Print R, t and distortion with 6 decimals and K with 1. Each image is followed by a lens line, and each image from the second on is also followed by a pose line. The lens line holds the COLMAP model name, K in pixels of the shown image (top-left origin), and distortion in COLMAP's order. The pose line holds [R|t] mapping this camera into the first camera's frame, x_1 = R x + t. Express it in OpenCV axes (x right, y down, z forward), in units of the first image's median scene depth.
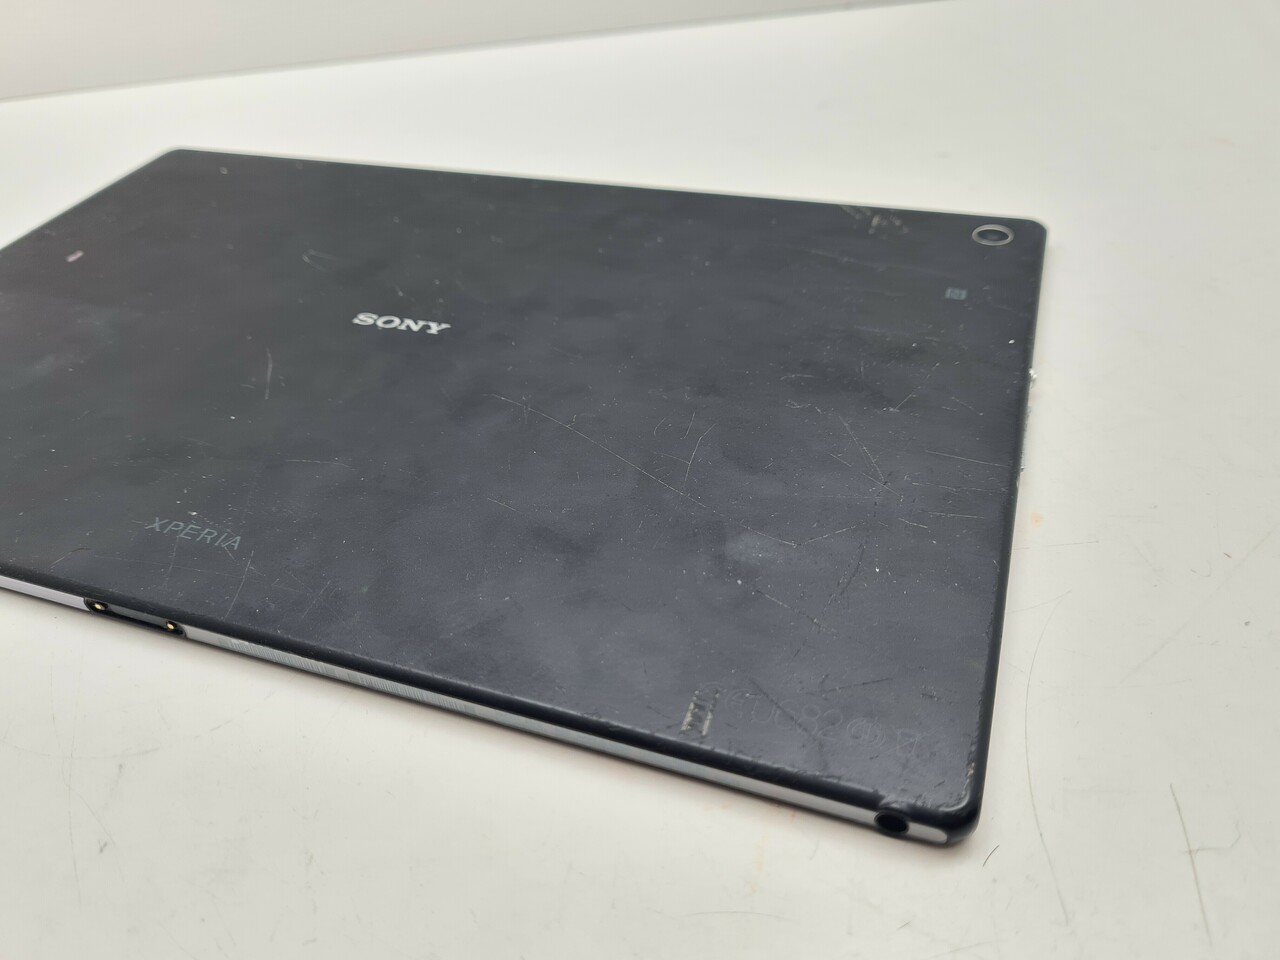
lens RADIAL K [[961.8, 0, 640.0], [0, 961.8, 480.0], [0, 0, 1]] dist [-0.010815, -0.005277]
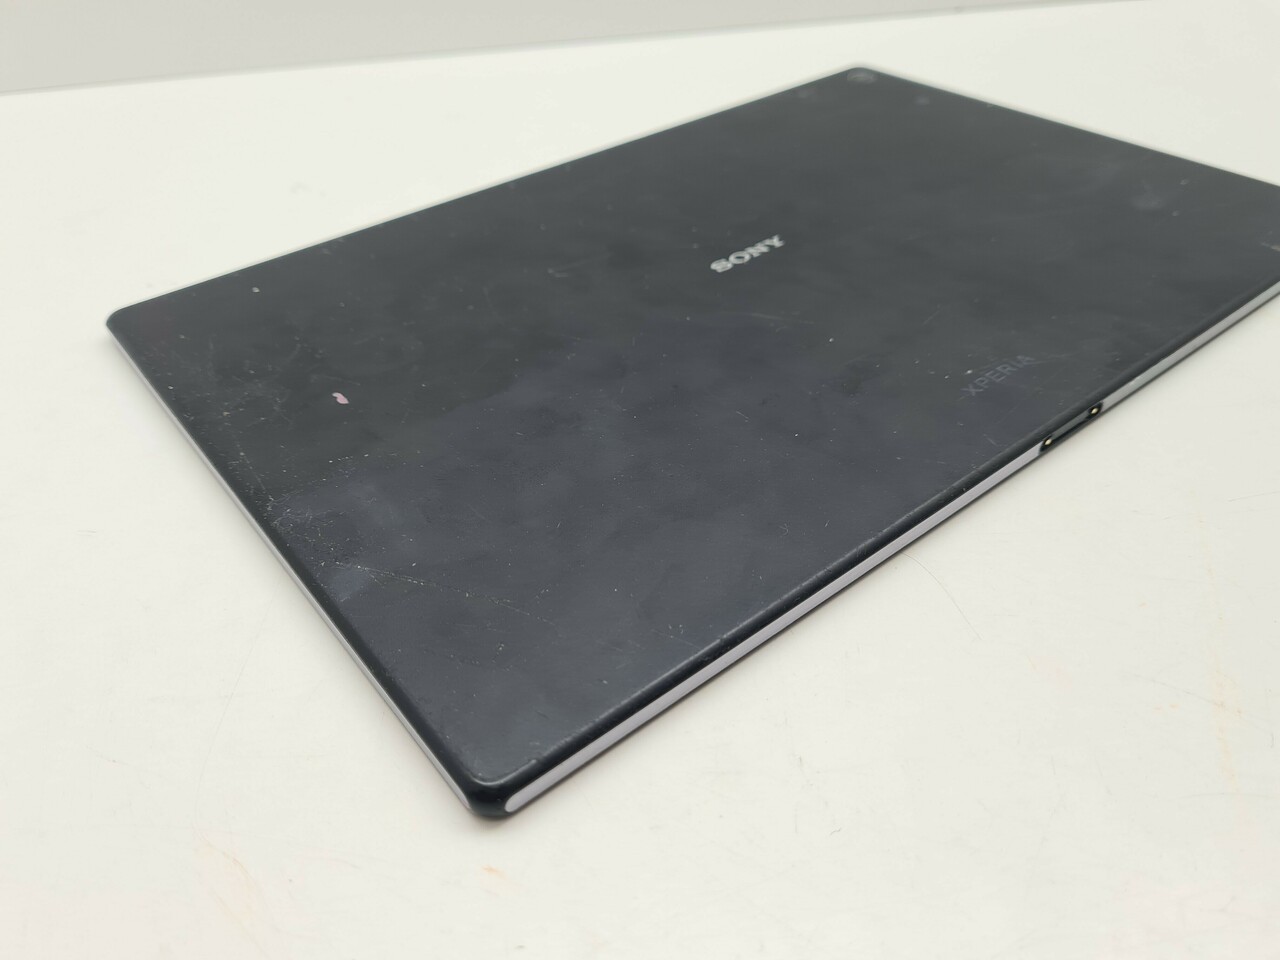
lens RADIAL K [[961.8, 0, 640.0], [0, 961.8, 480.0], [0, 0, 1]] dist [-0.010815, -0.005277]
pose [[0.544684, -0.509820, 0.665885, -1.360717], [0.555485, 0.814177, 0.168977, -0.241885], [-0.628296, 0.277850, 0.726666, 0.432615]]
